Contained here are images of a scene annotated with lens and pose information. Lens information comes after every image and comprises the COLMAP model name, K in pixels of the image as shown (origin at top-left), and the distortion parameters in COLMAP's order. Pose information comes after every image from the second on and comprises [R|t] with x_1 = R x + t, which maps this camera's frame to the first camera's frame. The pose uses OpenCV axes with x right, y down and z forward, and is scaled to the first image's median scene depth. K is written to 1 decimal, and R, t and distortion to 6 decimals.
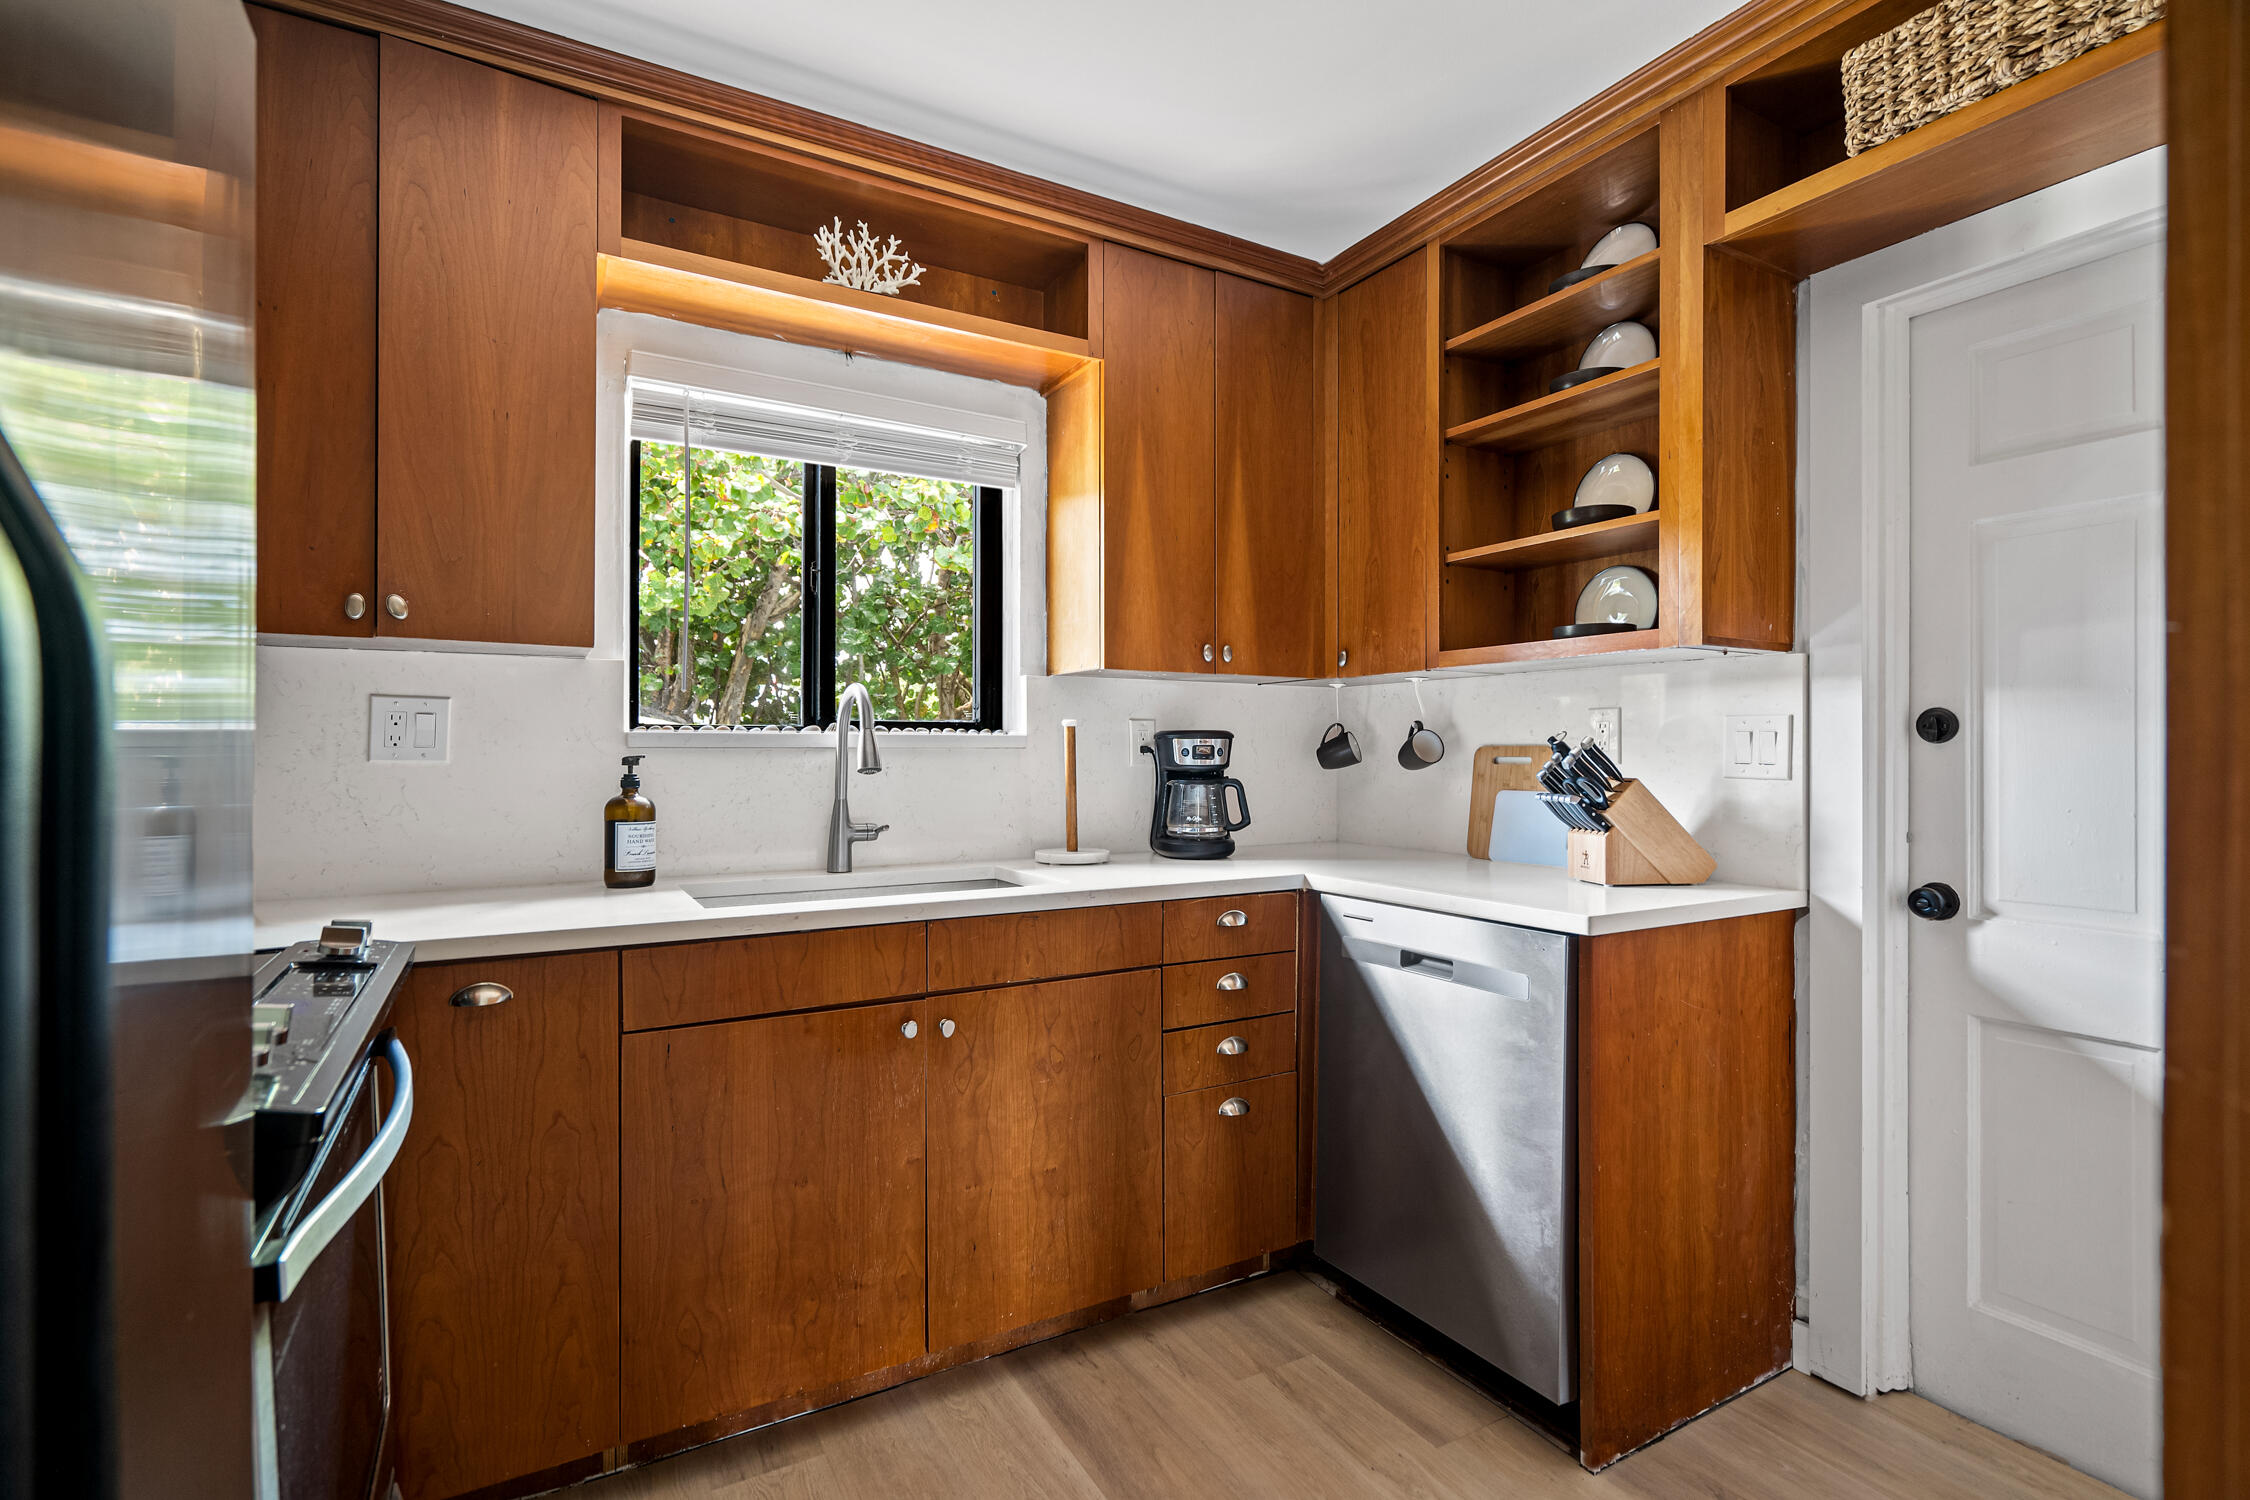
lens RADIAL K [[1086.0, 0, 1191.7], [0, 1086.0, 754.8], [0, 0, 1]] dist [-0.001074, 0.000138]
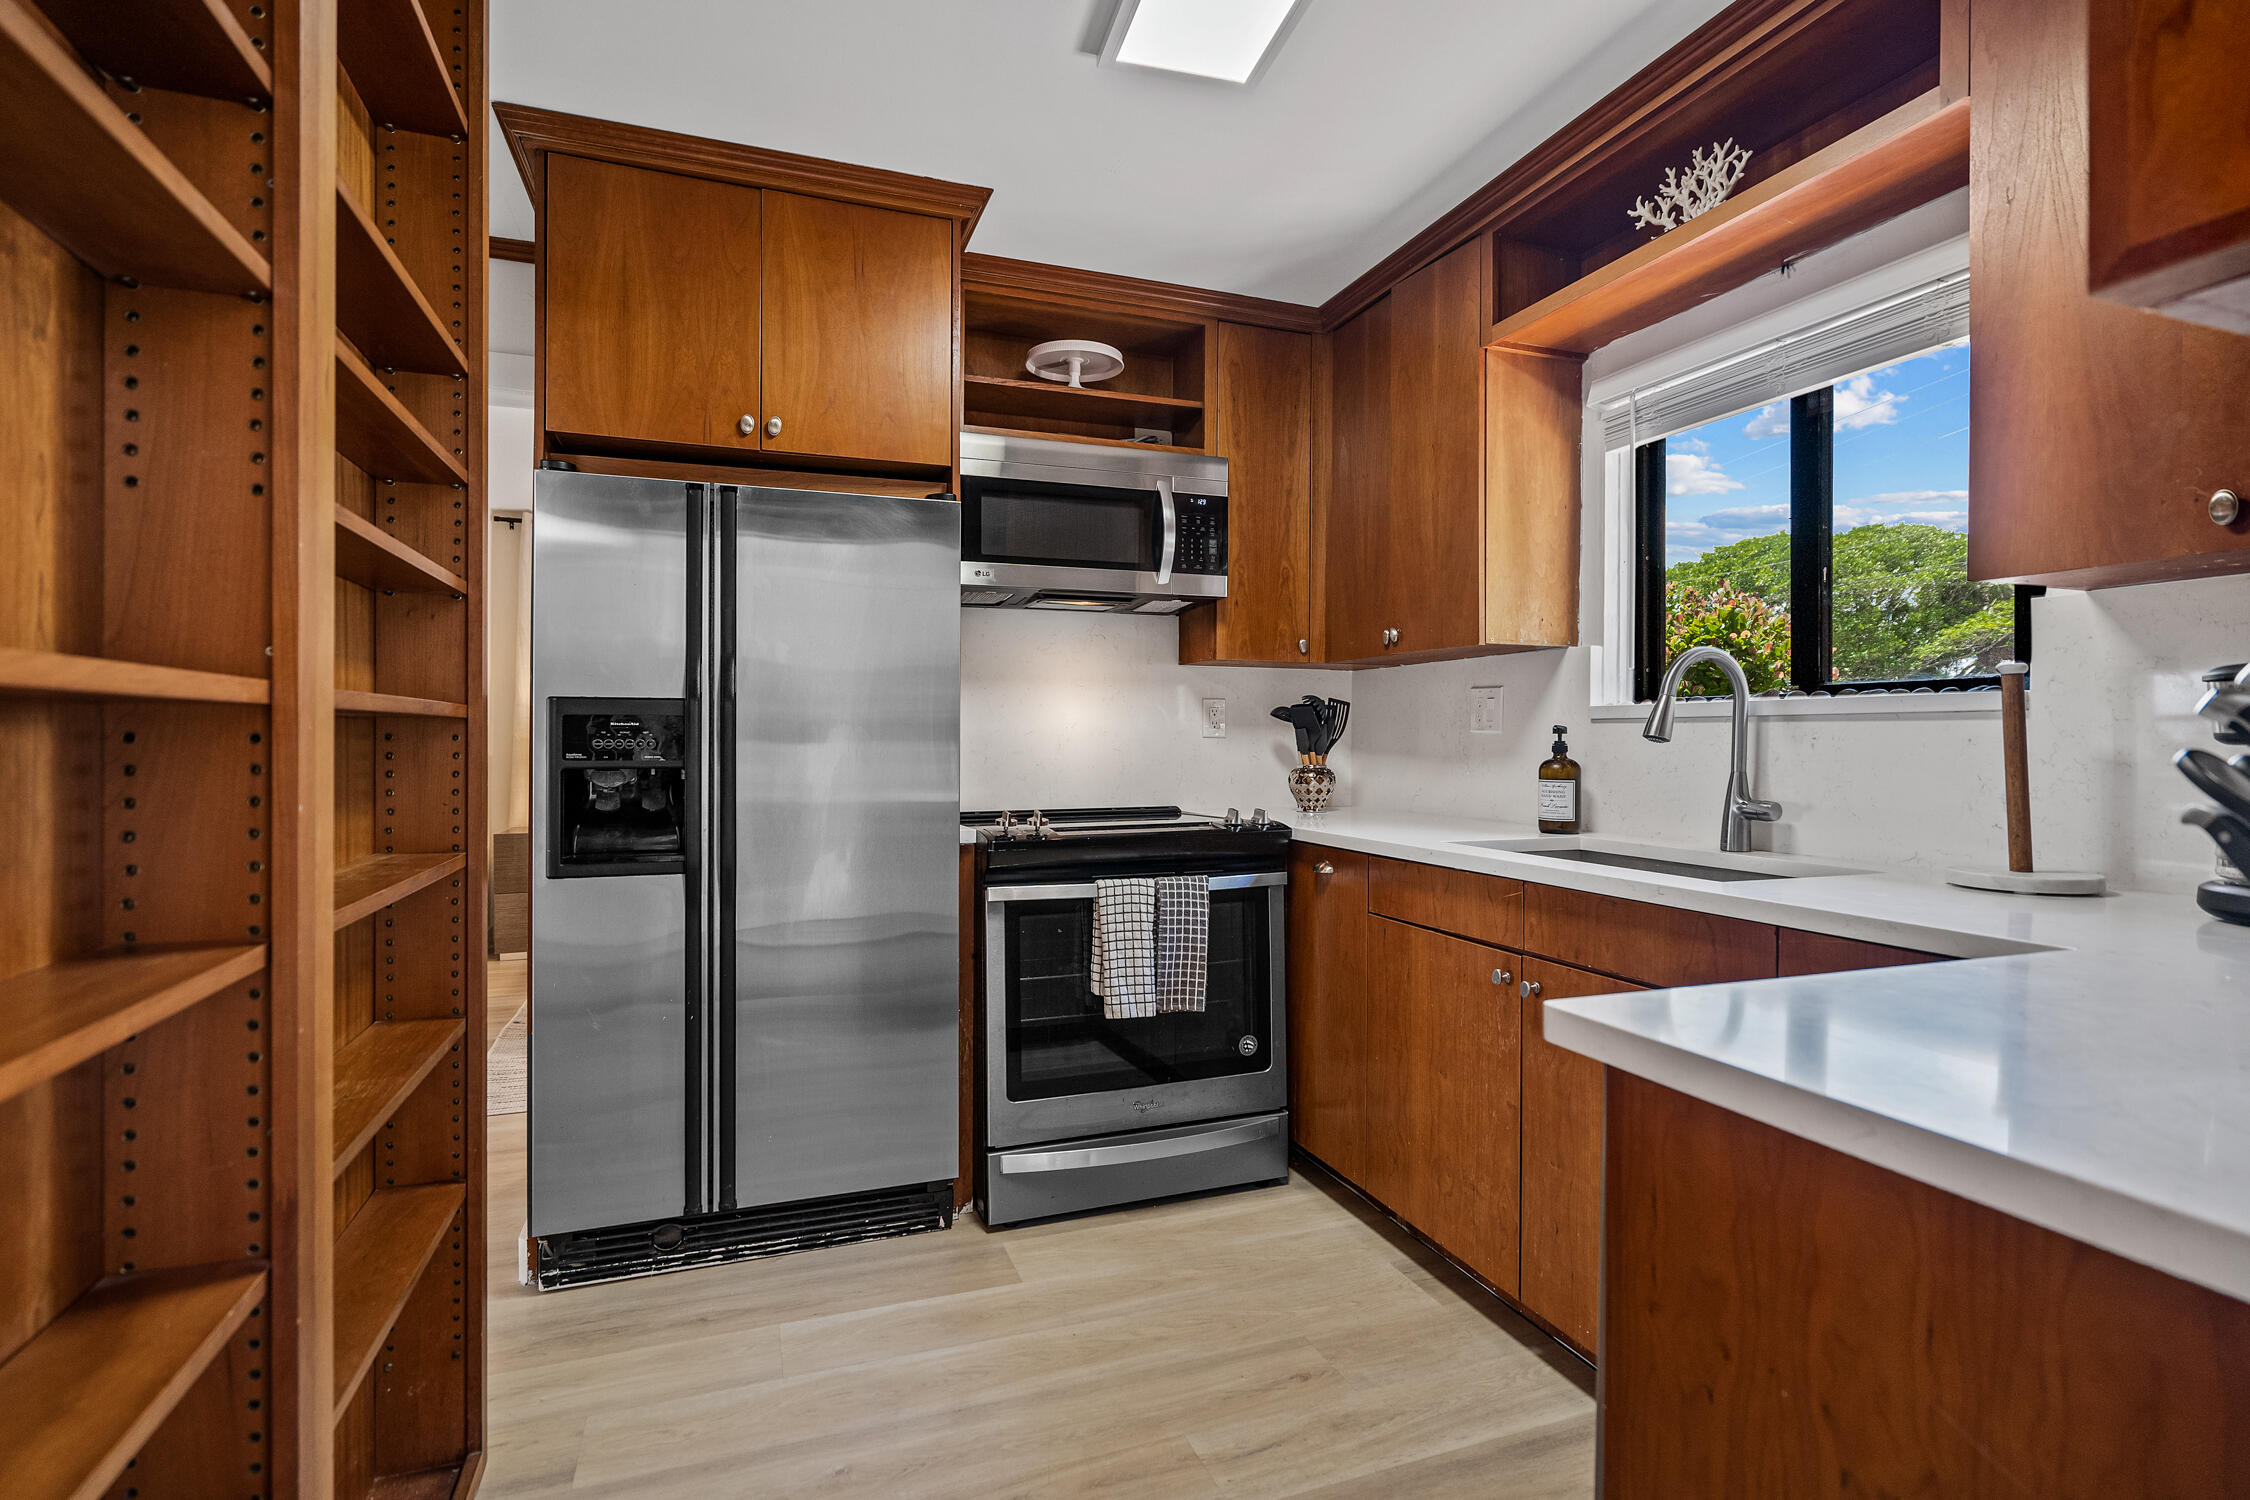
lens RADIAL K [[1069.3, 0, 1115.5], [0, 1069.3, 750.6], [0, 0, 1]] dist [-0.000383, 0.000934]
pose [[-0.204853, 0.009604, -0.978746, 0.759899], [-0.000828, 0.999950, 0.009985, 0.017049], [0.978792, 0.002856, -0.204835, 0.758519]]
